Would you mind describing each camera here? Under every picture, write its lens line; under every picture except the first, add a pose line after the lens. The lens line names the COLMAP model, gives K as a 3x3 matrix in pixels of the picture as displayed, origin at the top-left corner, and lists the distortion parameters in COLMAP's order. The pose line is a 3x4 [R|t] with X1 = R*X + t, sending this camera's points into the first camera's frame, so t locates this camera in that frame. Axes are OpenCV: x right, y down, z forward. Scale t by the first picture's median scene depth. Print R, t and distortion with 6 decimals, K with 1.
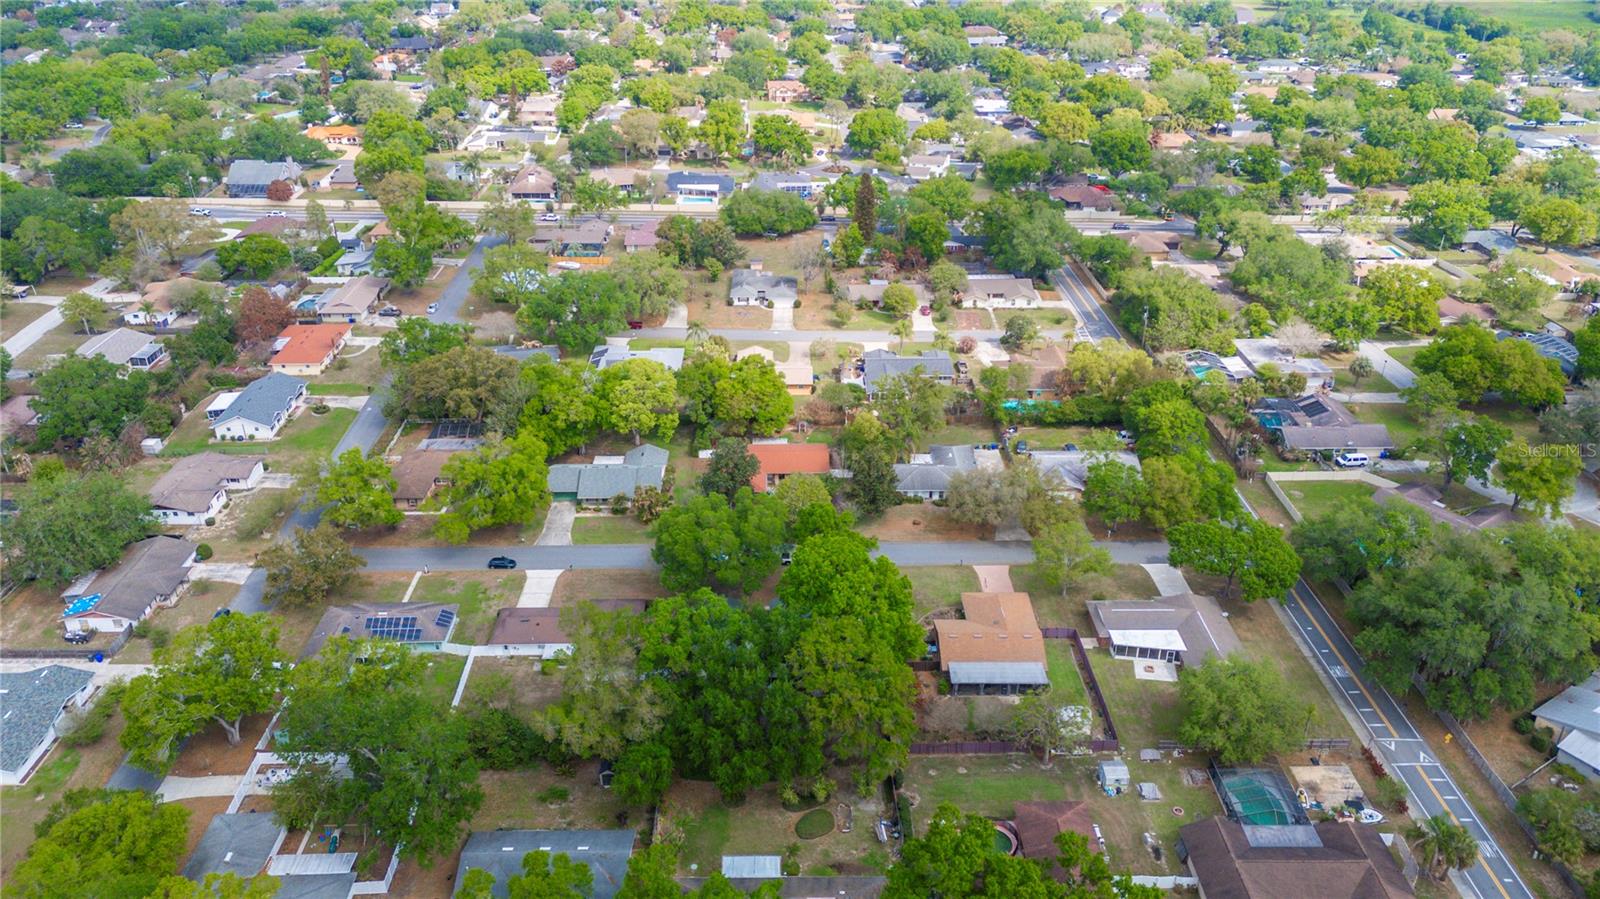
lens RADIAL K [[1187.0, 0, 802.5], [0, 1187.0, 450.8], [0, 0, 1]] dist [0.052260, -0.039763]
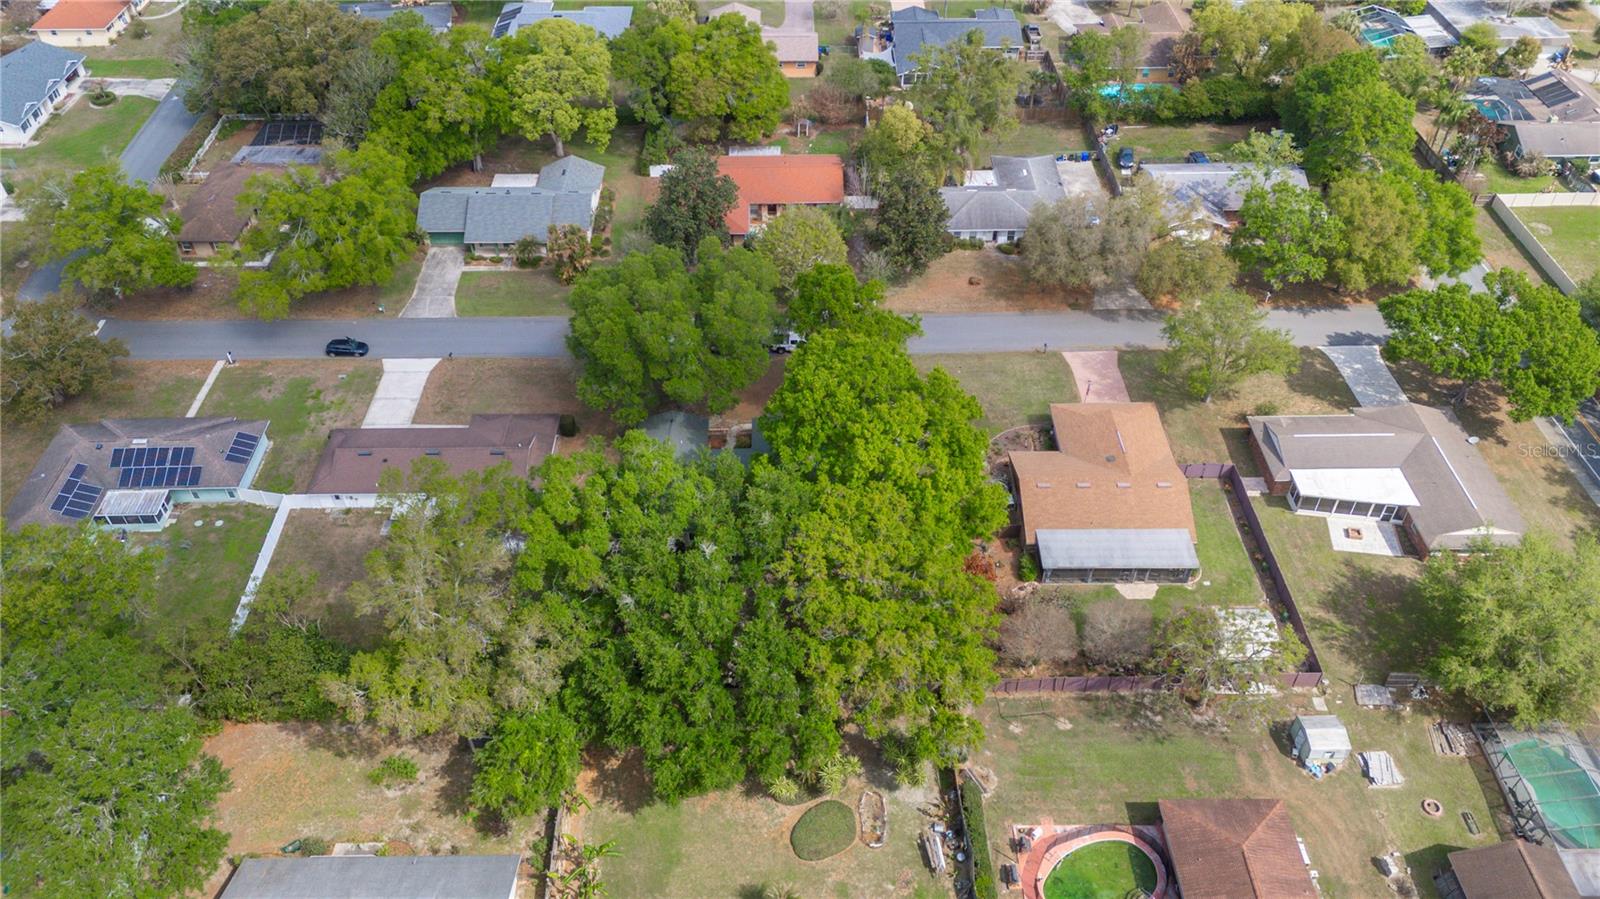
lens RADIAL K [[1187.0, 0, 790.3], [0, 1187.0, 456.8], [0, 0, 1]] dist [0.052260, -0.039763]
pose [[0.999952, 0.000406, -0.009840, -0.000367], [0.002166, 0.965609, 0.259989, -0.018428], [0.009607, -0.259998, 0.965561, 0.344790]]
